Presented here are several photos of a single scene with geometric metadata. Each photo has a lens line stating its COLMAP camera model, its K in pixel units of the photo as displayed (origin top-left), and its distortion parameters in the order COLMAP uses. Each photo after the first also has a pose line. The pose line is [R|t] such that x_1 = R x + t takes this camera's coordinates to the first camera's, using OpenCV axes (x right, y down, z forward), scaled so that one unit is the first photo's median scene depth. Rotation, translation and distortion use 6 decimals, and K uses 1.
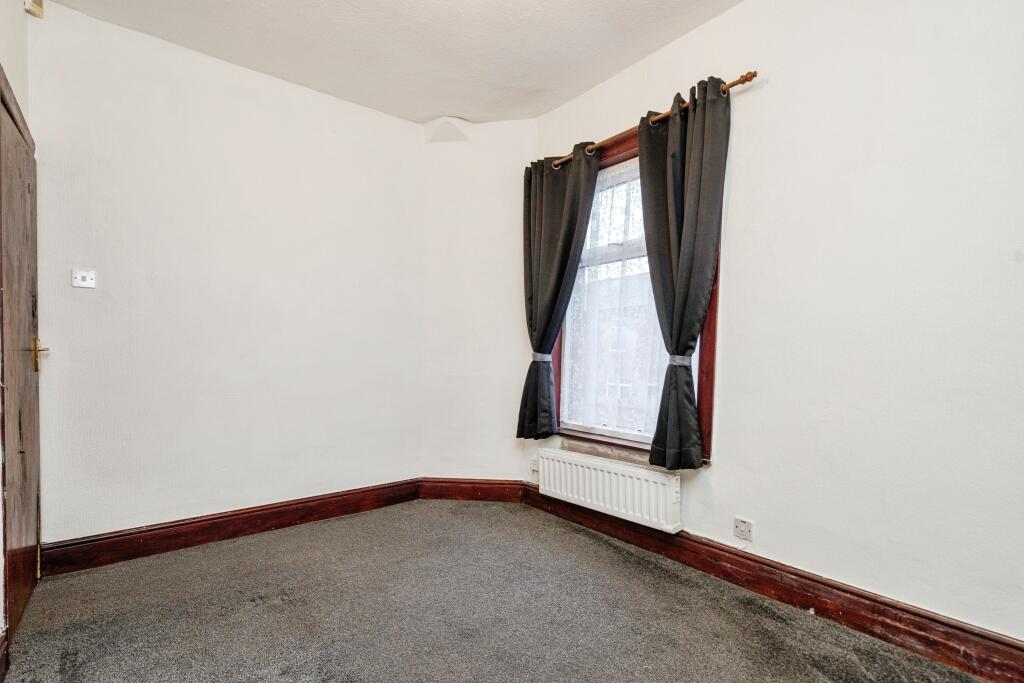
lens RADIAL K [[473.4, 0, 512.3], [0, 473.4, 347.0], [0, 0, 1]] dist [0.000535, 0.000112]
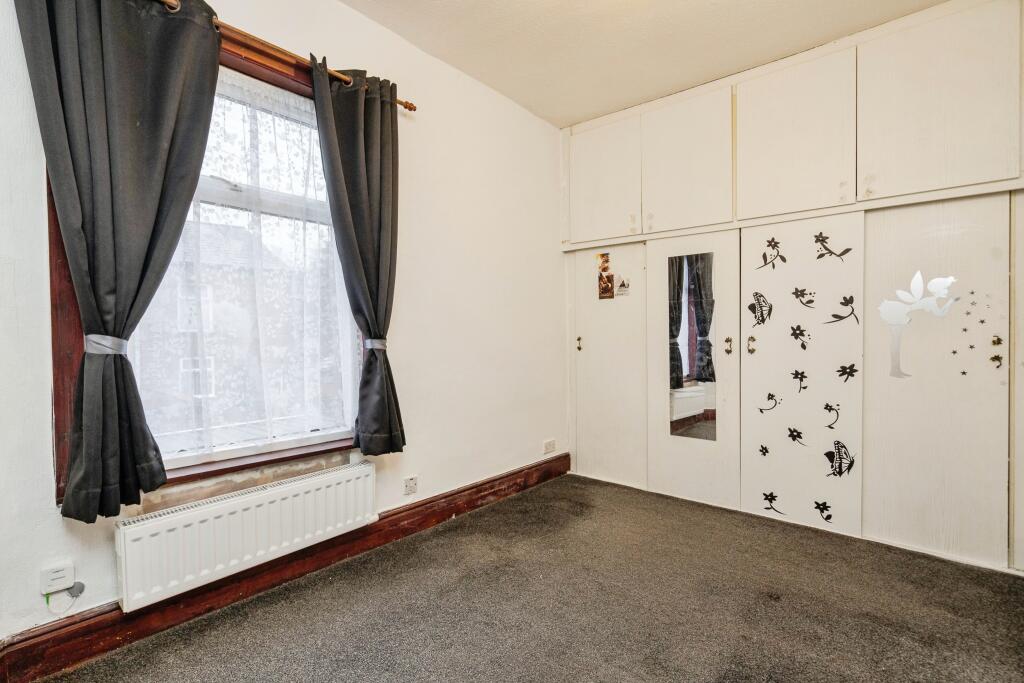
lens RADIAL K [[483.3, 0, 512.9], [0, 483.3, 330.3], [0, 0, 1]] dist [0.001757, 0.000014]
pose [[-0.177076, 0.008667, 0.984159, -0.715165], [-0.008704, 0.999908, -0.010372, 0.005712], [-0.984159, -0.010402, -0.176984, 0.916264]]
